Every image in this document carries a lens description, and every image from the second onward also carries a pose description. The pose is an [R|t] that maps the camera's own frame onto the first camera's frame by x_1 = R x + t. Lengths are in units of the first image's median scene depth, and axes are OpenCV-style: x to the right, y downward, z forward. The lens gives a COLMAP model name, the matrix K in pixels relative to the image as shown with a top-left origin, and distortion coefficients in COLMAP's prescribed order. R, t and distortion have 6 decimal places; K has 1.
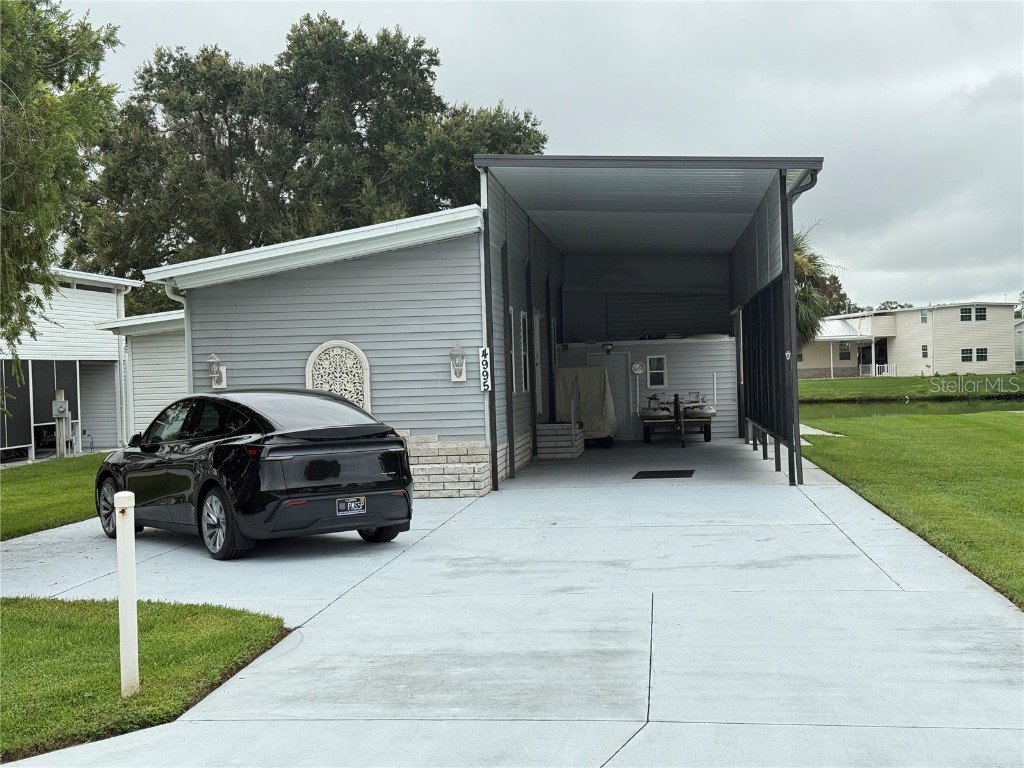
lens RADIAL K [[1427.5, 0, 512.0], [0, 1427.5, 384.0], [0, 0, 1]] dist [0.143276, -0.019486]
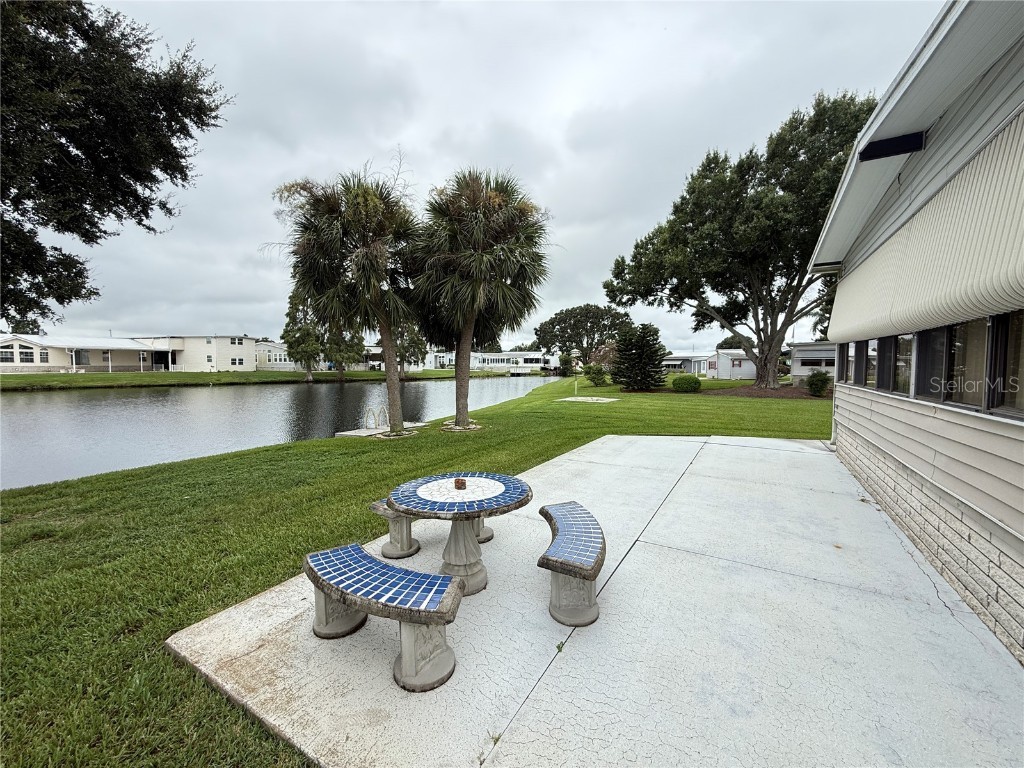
lens RADIAL K [[407.4, 0, 508.5], [0, 407.4, 383.1], [0, 0, 1]] dist [-0.000175, -0.000144]
pose [[0.429524, -0.008519, 0.903015, -0.092429], [-0.010209, 0.999846, 0.014288, -0.006321], [-0.902998, -0.015356, 0.429371, 1.227055]]
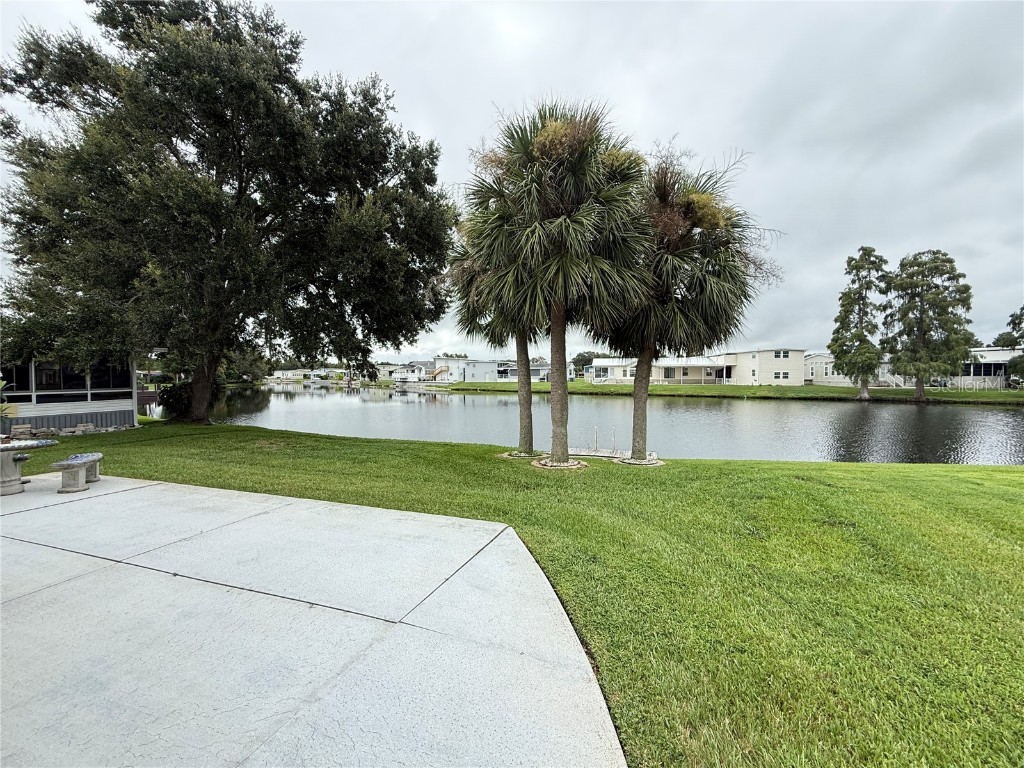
lens RADIAL K [[407.4, 0, 508.5], [0, 407.4, 383.1], [0, 0, 1]] dist [-0.000175, -0.000144]
pose [[0.977785, 0.036704, -0.206371, 0.219745], [-0.034244, 0.999294, 0.015480, -0.016896], [0.206794, -0.008069, 0.978351, 1.151576]]
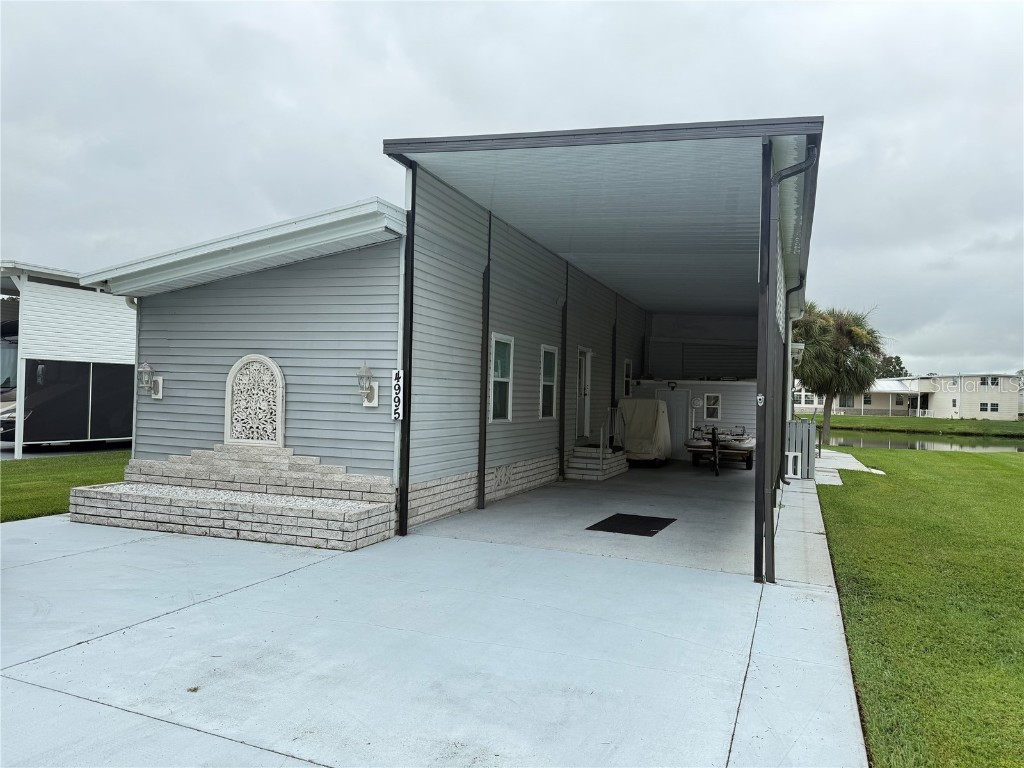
lens RADIAL K [[704.5, 0, 513.0], [0, 704.5, 387.3], [0, 0, 1]] dist [0.118962, -0.169444]
pose [[0.962037, 0.055526, -0.267210, 0.092265], [-0.060392, 0.998124, -0.010021, -0.008347], [0.266153, 0.025778, 0.963586, 0.342291]]
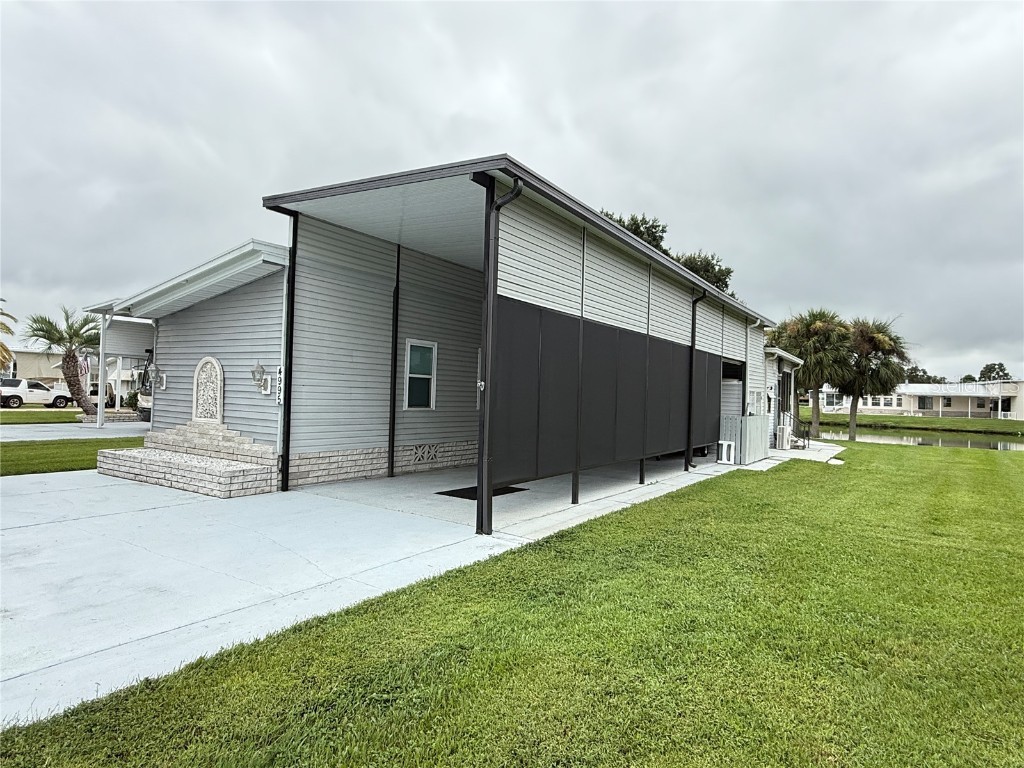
lens RADIAL K [[580.6, 0, 512.0], [0, 580.6, 384.0], [0, 0, 1]] dist [-0.000394, 0.001537]
pose [[0.880025, 0.049699, -0.472319, 0.207274], [-0.062048, 0.998017, -0.010593, -0.010024], [0.470856, 0.038629, 0.881364, 0.382075]]
